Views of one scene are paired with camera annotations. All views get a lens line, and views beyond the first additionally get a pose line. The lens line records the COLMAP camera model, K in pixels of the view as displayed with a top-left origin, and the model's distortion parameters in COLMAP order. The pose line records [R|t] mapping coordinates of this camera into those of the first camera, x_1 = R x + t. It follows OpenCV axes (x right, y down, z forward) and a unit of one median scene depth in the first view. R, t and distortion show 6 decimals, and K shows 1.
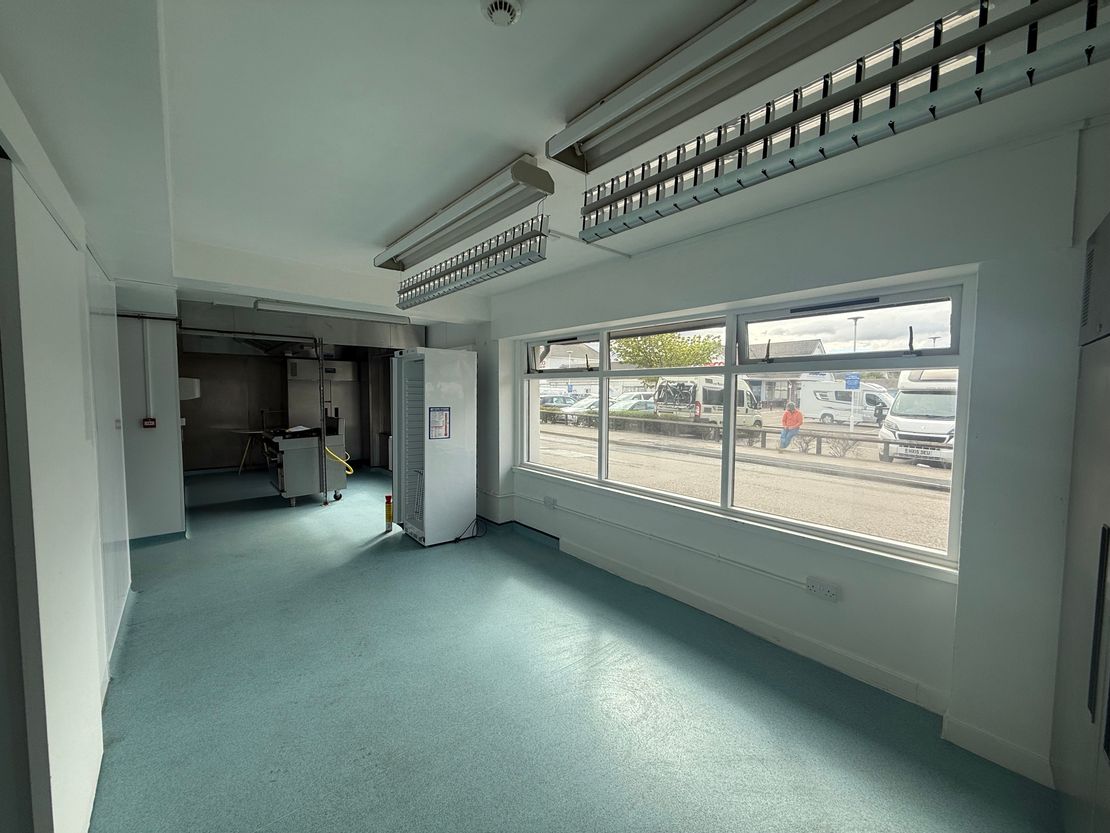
lens RADIAL K [[442.9, 0, 556.7], [0, 442.9, 417.7], [0, 0, 1]] dist [-0.002025, -0.000016]
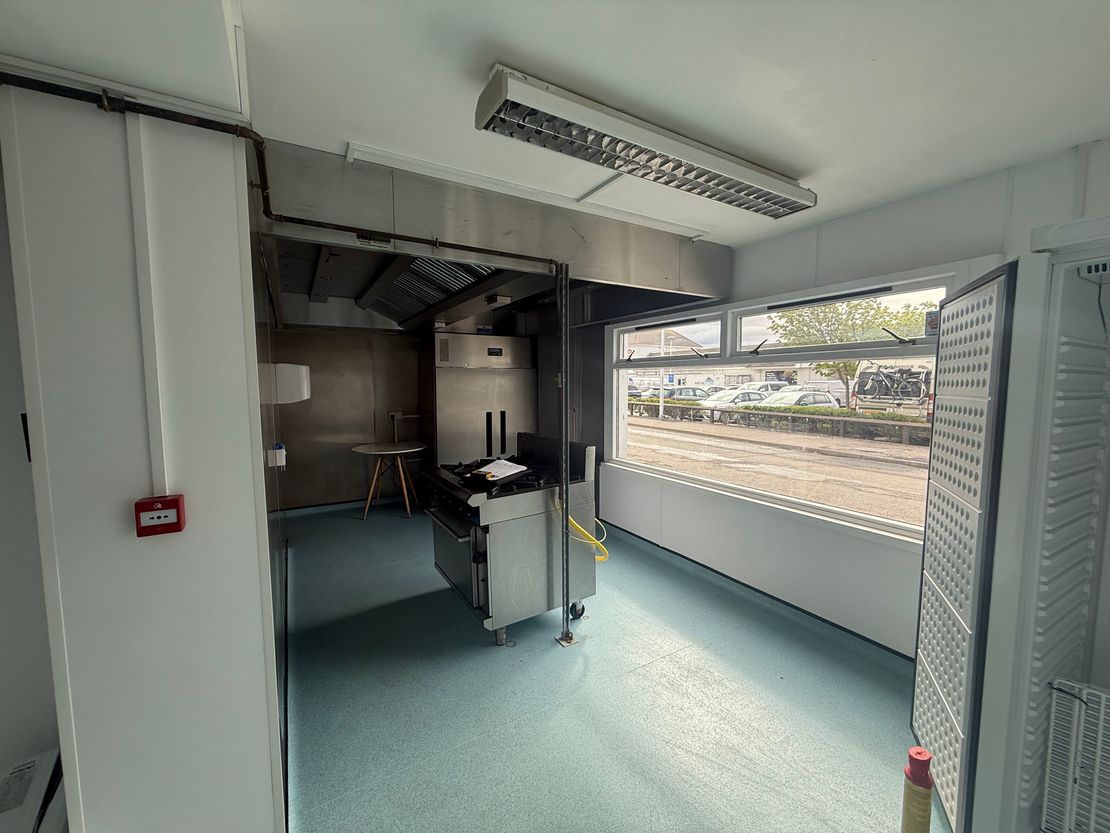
lens RADIAL K [[442.9, 0, 553.7], [0, 442.9, 416.6], [0, 0, 1]] dist [-0.002025, -0.000016]
pose [[0.986668, 0.002998, -0.162720, -0.162931], [0.000045, 0.999825, 0.018698, -0.013394], [0.162748, -0.018456, 0.986495, 0.196827]]
